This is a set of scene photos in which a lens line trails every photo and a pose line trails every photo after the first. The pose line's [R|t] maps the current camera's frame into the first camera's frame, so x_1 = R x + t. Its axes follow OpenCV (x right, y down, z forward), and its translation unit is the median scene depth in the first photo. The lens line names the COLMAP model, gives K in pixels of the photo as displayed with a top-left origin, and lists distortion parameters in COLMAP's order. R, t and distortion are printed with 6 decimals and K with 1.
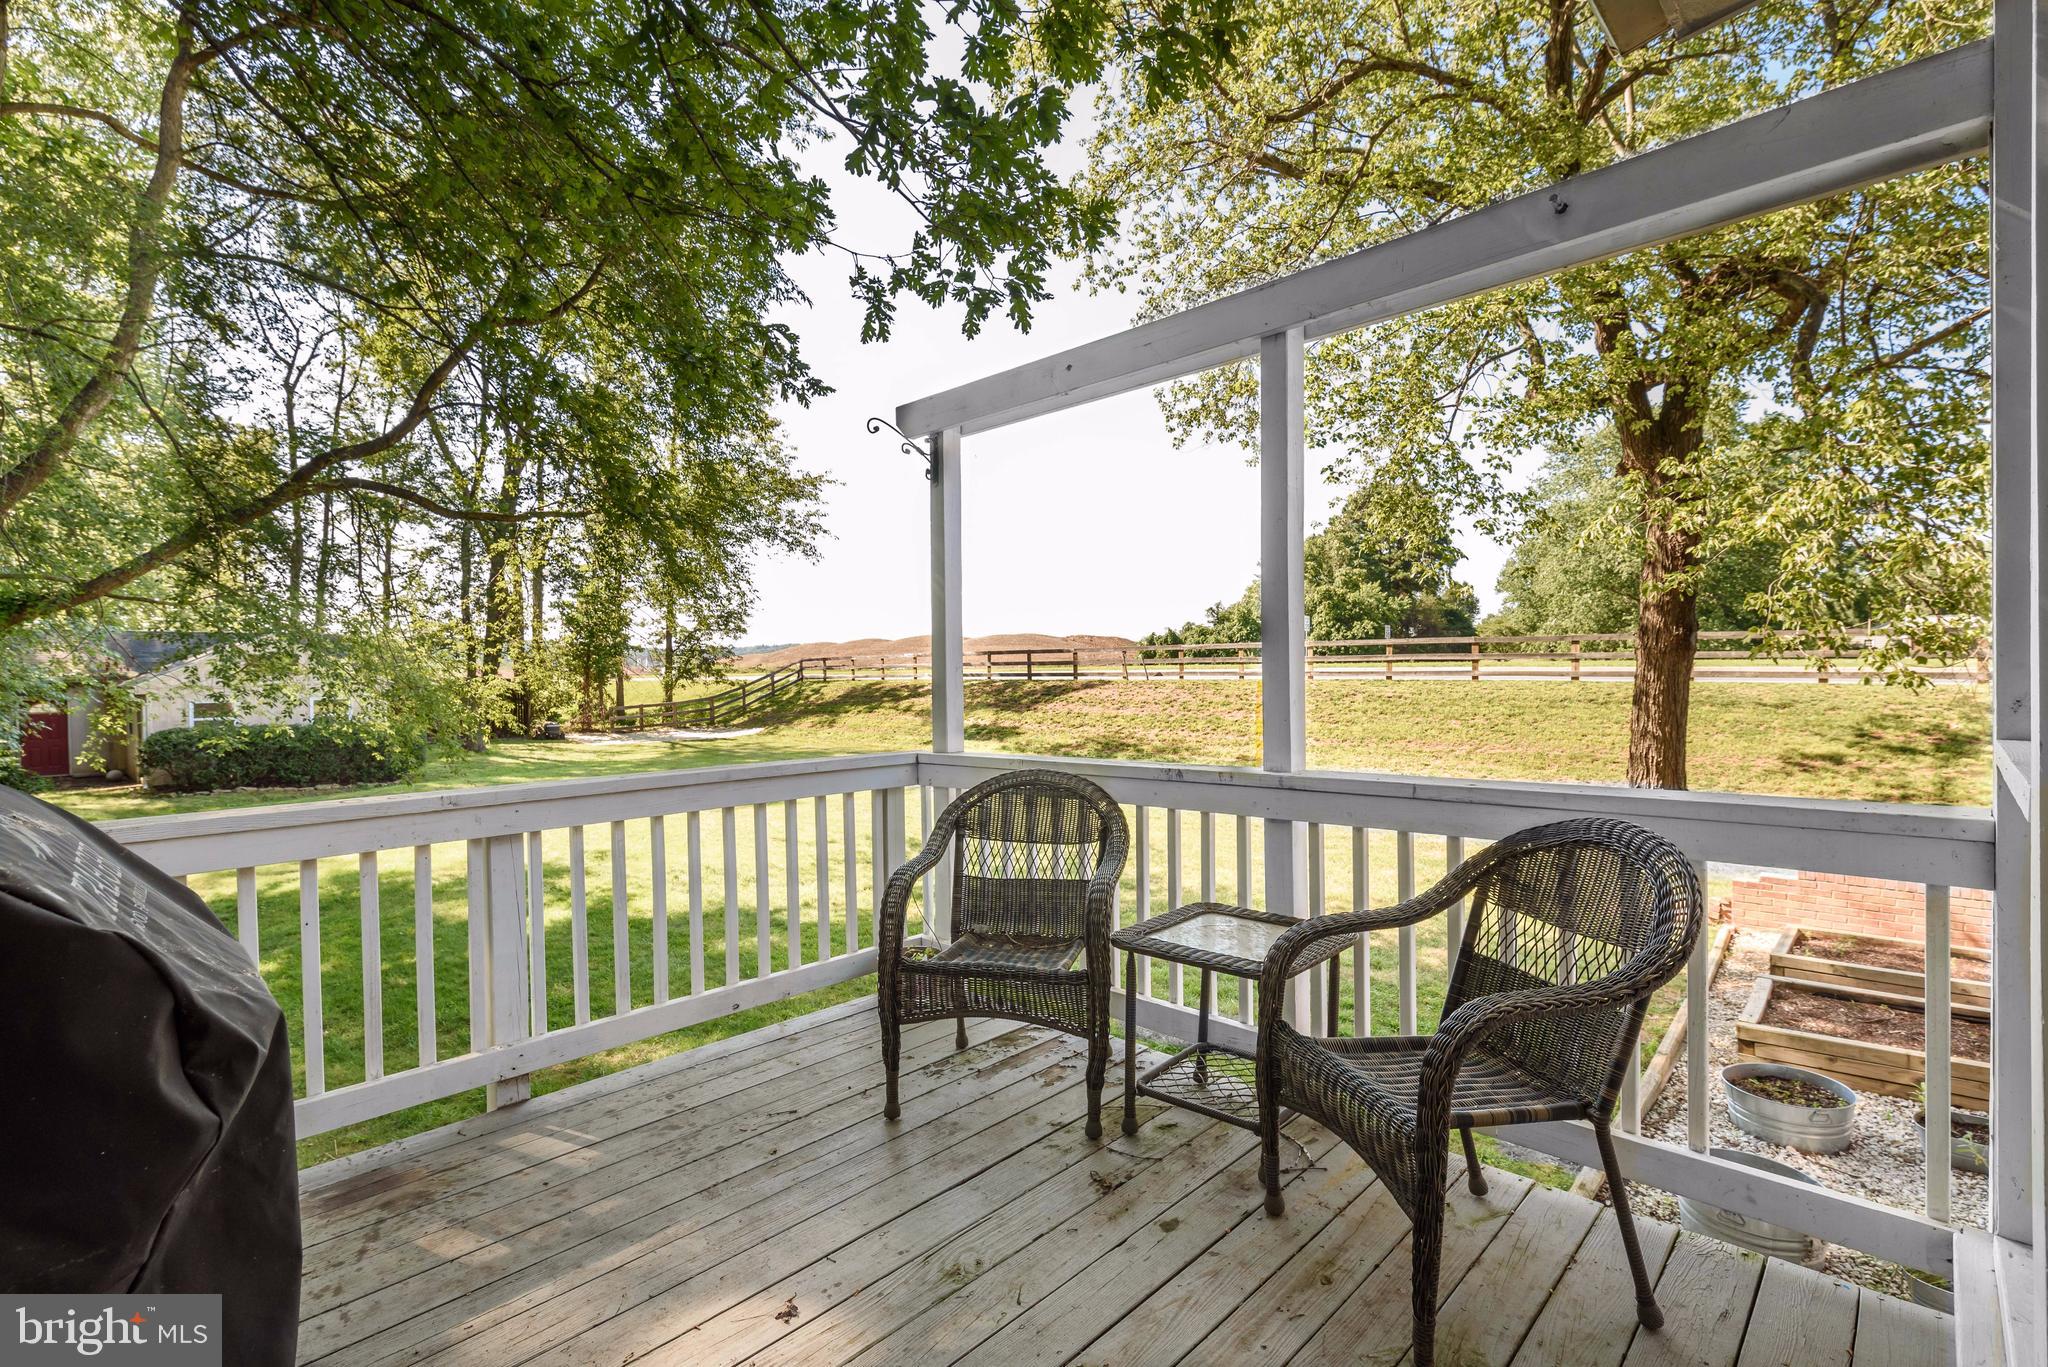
lens RADIAL K [[972.9, 0, 1024.0], [0, 972.9, 683.5], [0, 0, 1]] dist [-0.002252, 0.000034]
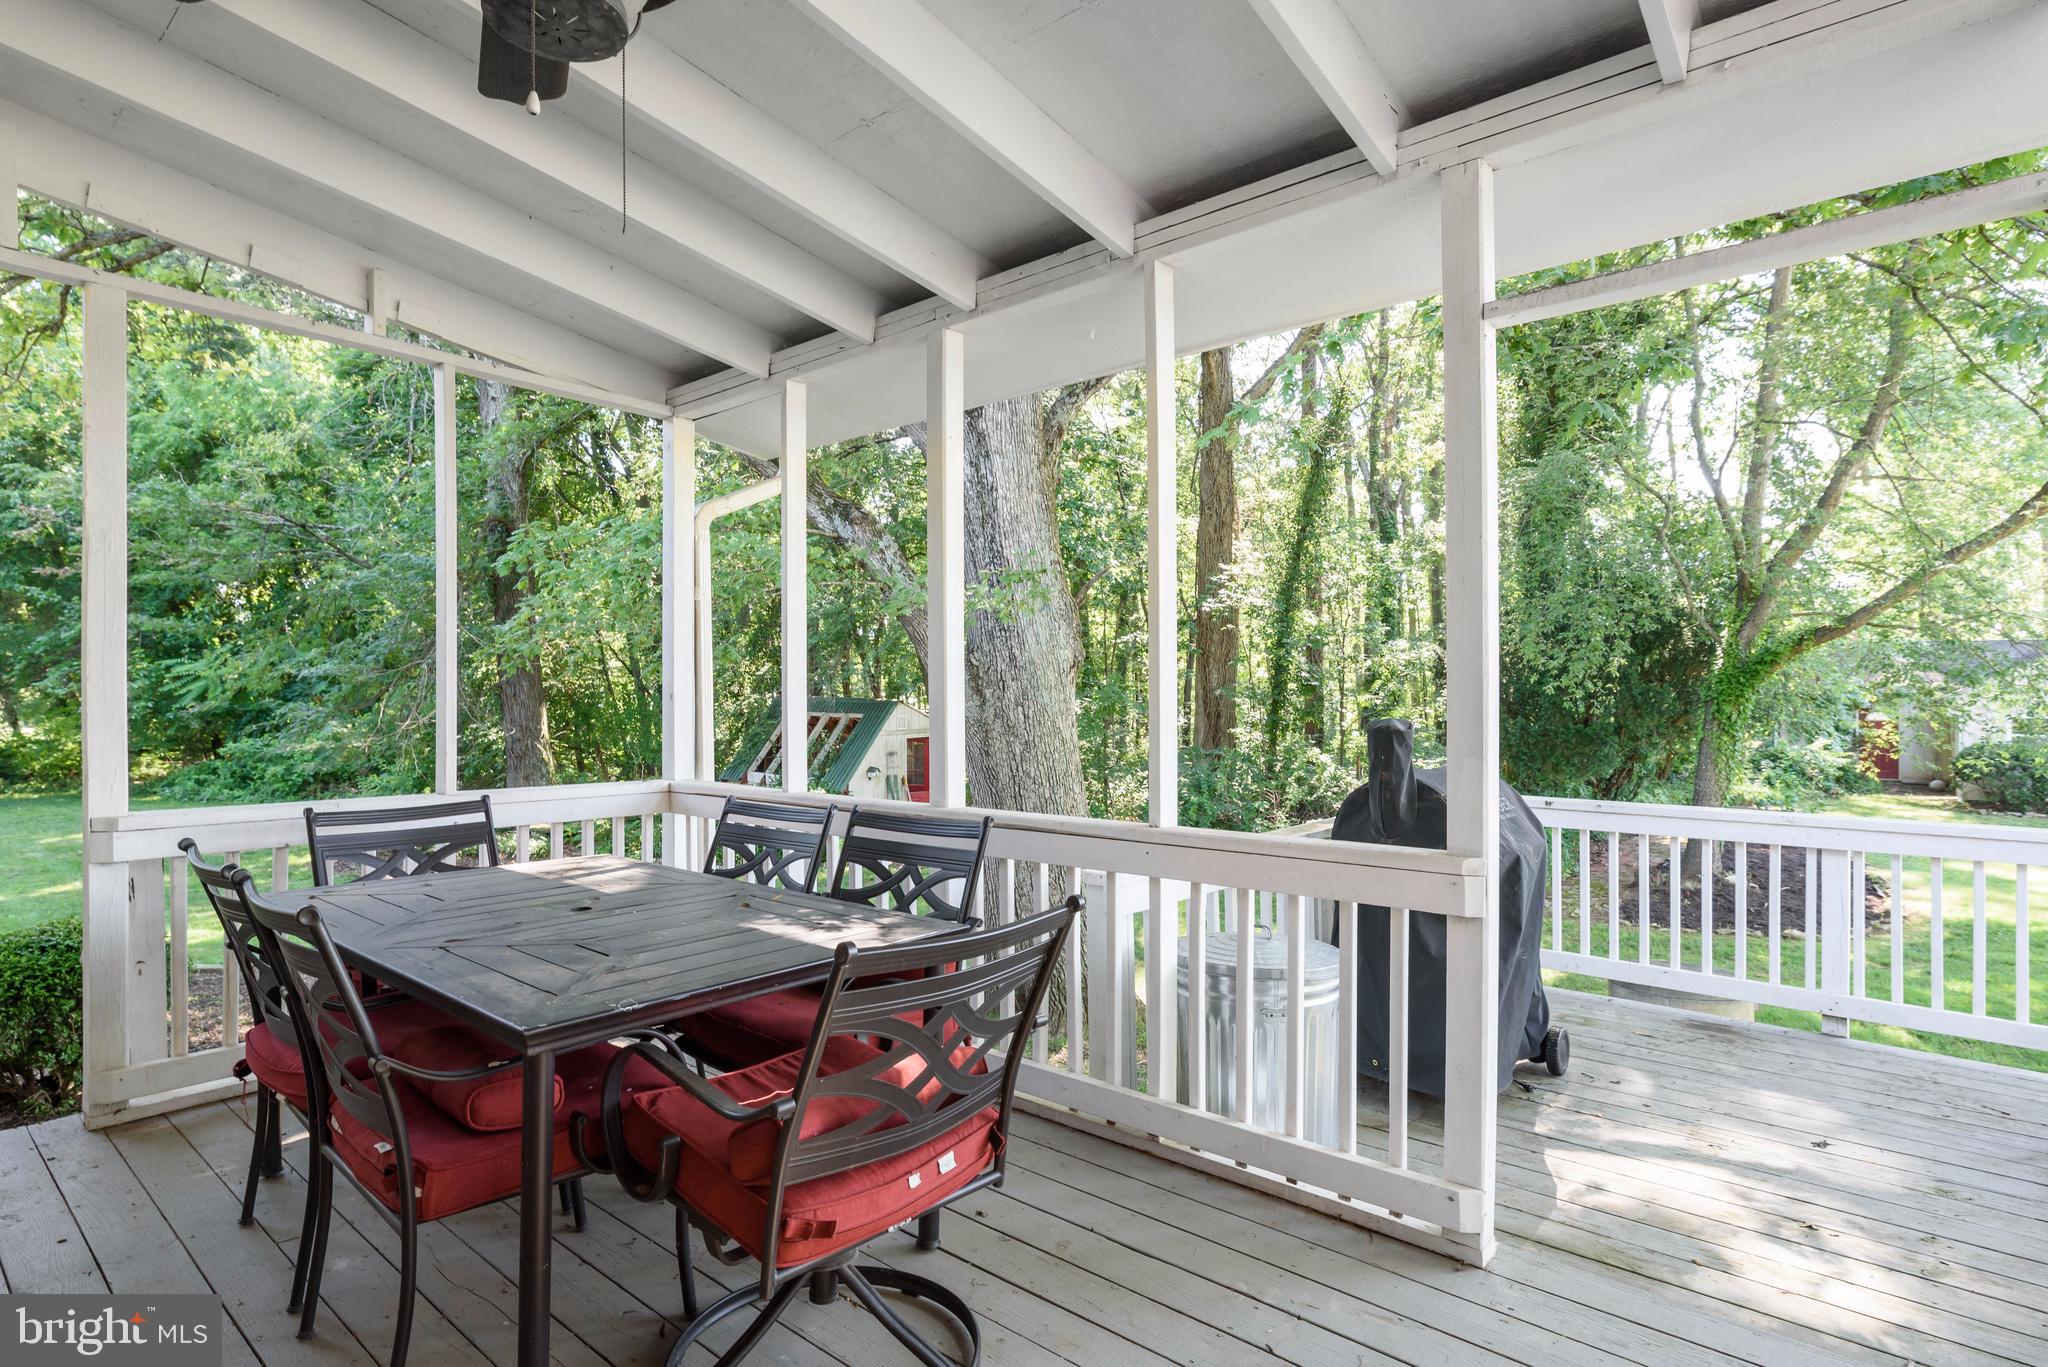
lens RADIAL K [[1033.6, 0, 1024.7], [0, 1033.6, 686.3], [0, 0, 1]] dist [-0.004769, -0.000699]
pose [[0.055747, 0.010442, -0.998390, 0.196757], [-0.012658, 0.999872, 0.009751, -0.018165], [0.998365, 0.012094, 0.055872, -0.061813]]
